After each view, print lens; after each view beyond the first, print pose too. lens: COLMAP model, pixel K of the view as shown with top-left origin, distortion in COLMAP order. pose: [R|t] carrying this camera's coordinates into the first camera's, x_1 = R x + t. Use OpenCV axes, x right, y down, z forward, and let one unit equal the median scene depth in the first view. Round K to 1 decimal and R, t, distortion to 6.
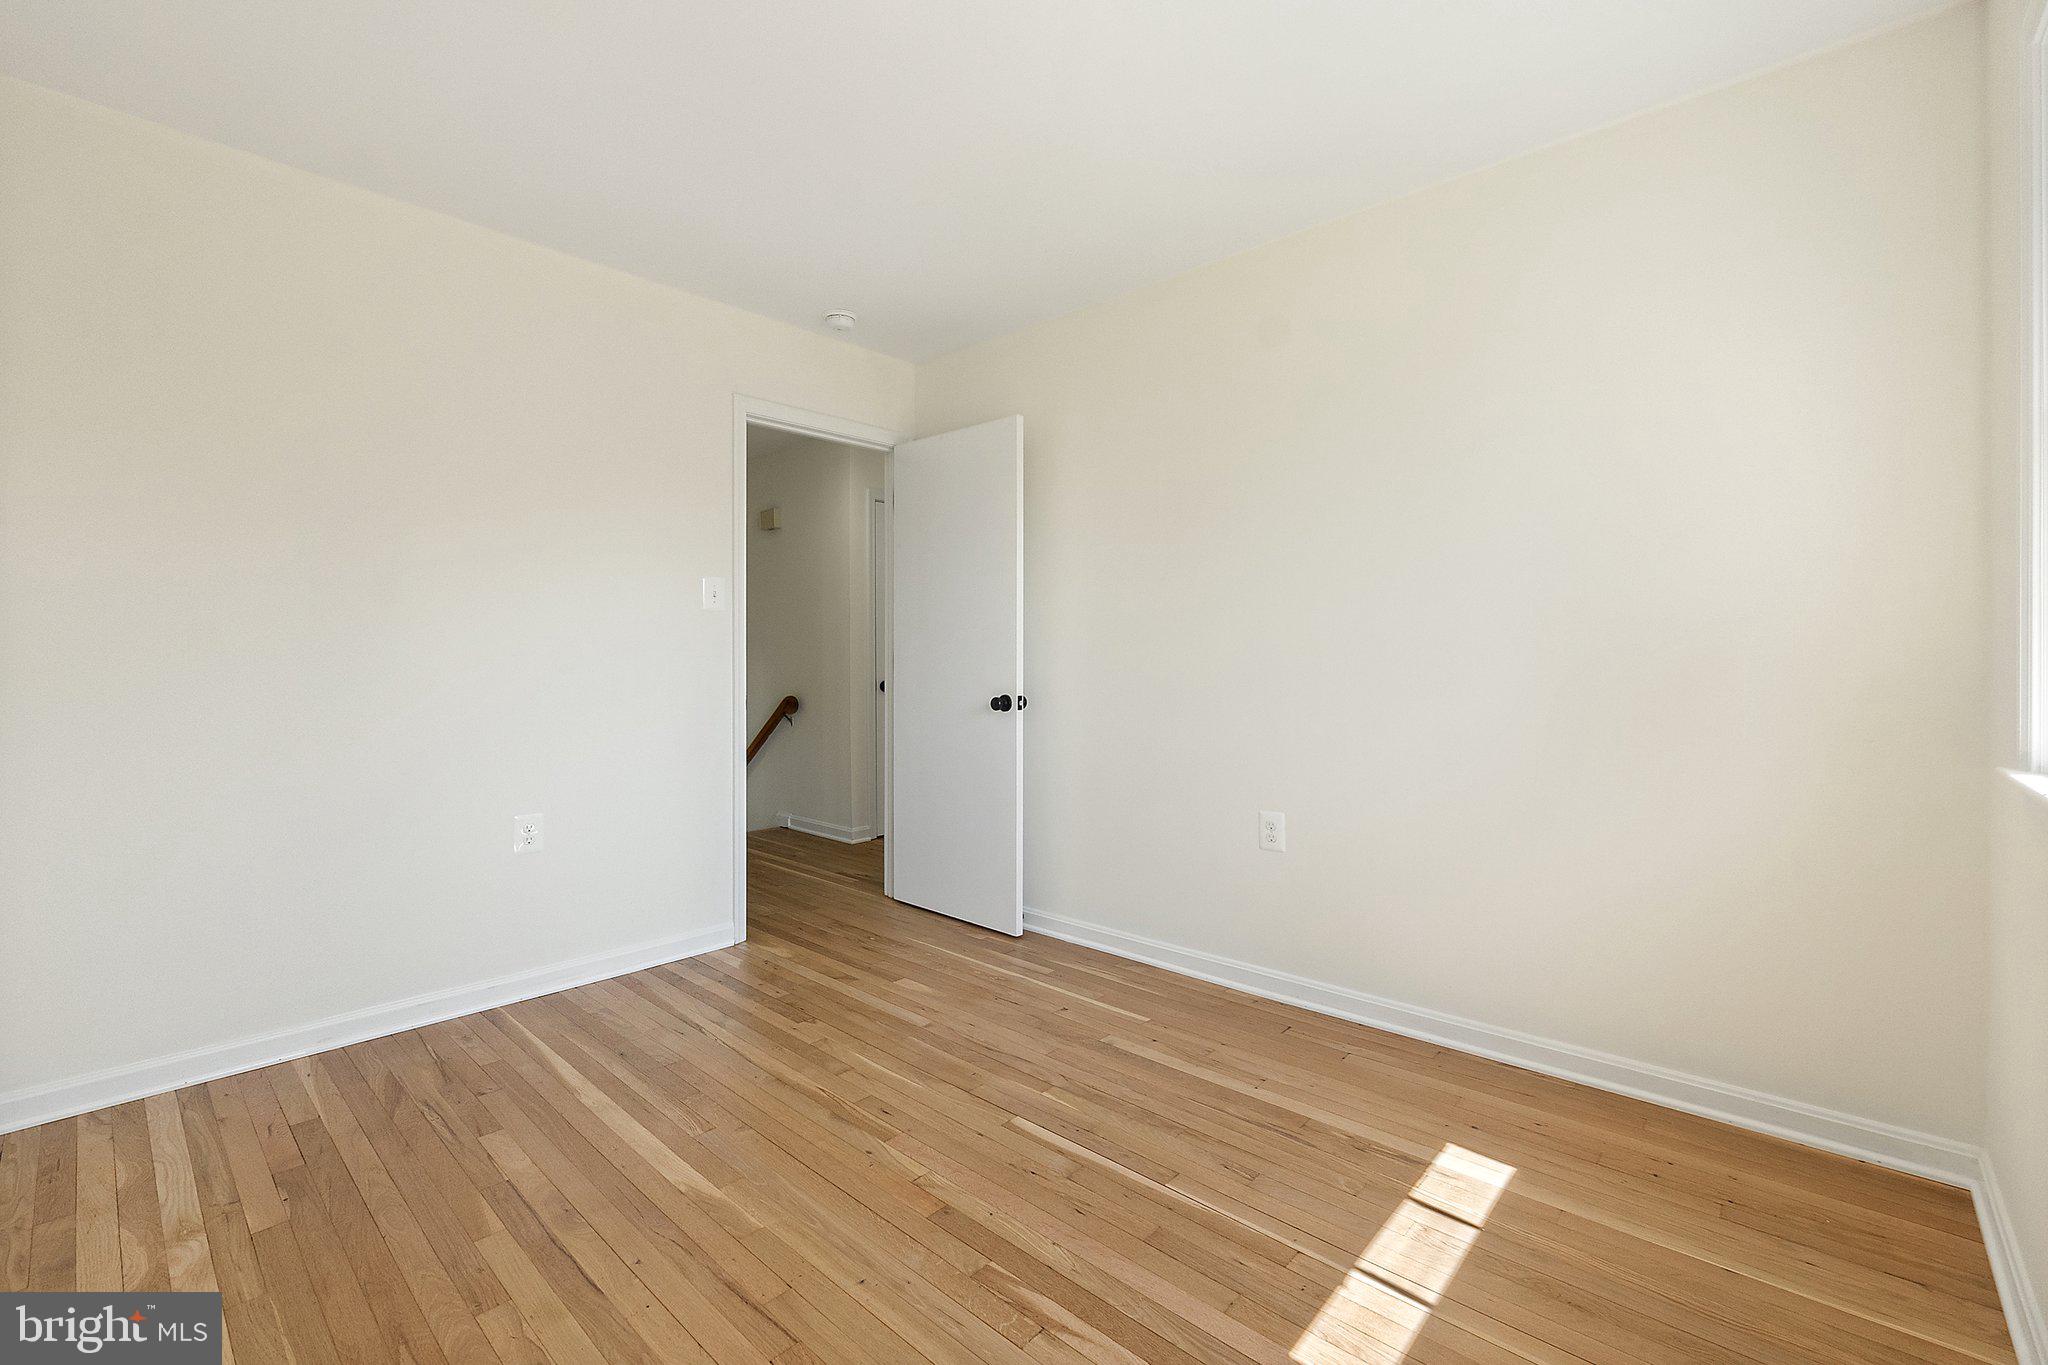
lens RADIAL K [[860.8, 0, 1027.8], [0, 860.8, 672.6], [0, 0, 1]] dist [-0.012715, -0.000282]
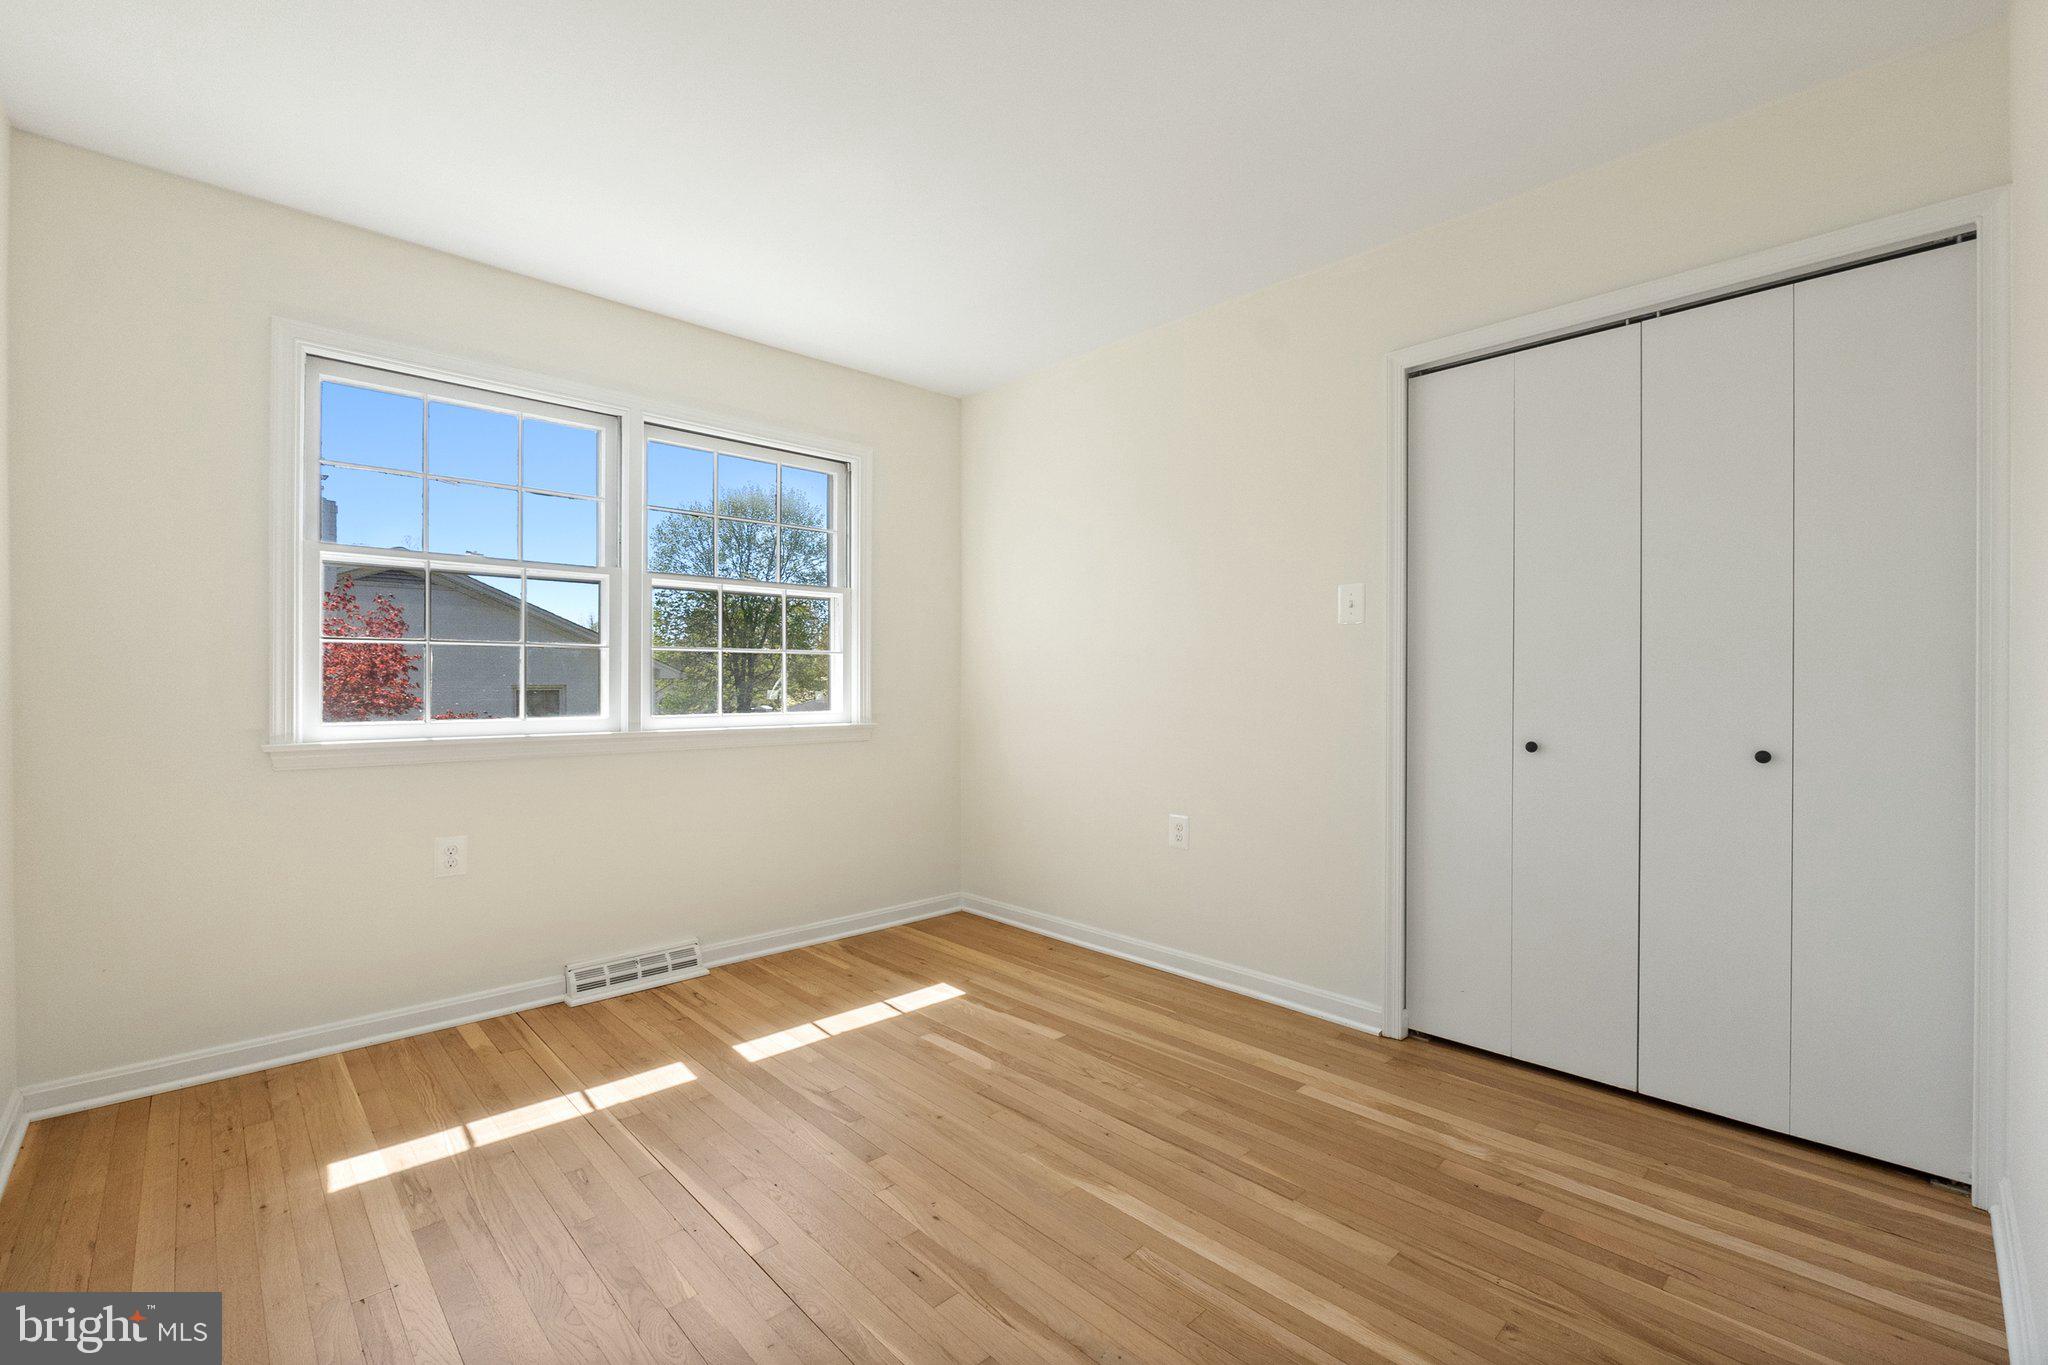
lens RADIAL K [[860.8, 0, 1028.7], [0, 860.8, 682.8], [0, 0, 1]] dist [-0.012715, -0.000282]
pose [[-0.998105, 0.000179, 0.061530, -0.374737], [0.002190, 0.999466, 0.032604, -0.048746], [-0.061491, 0.032677, -0.997573, 2.074806]]
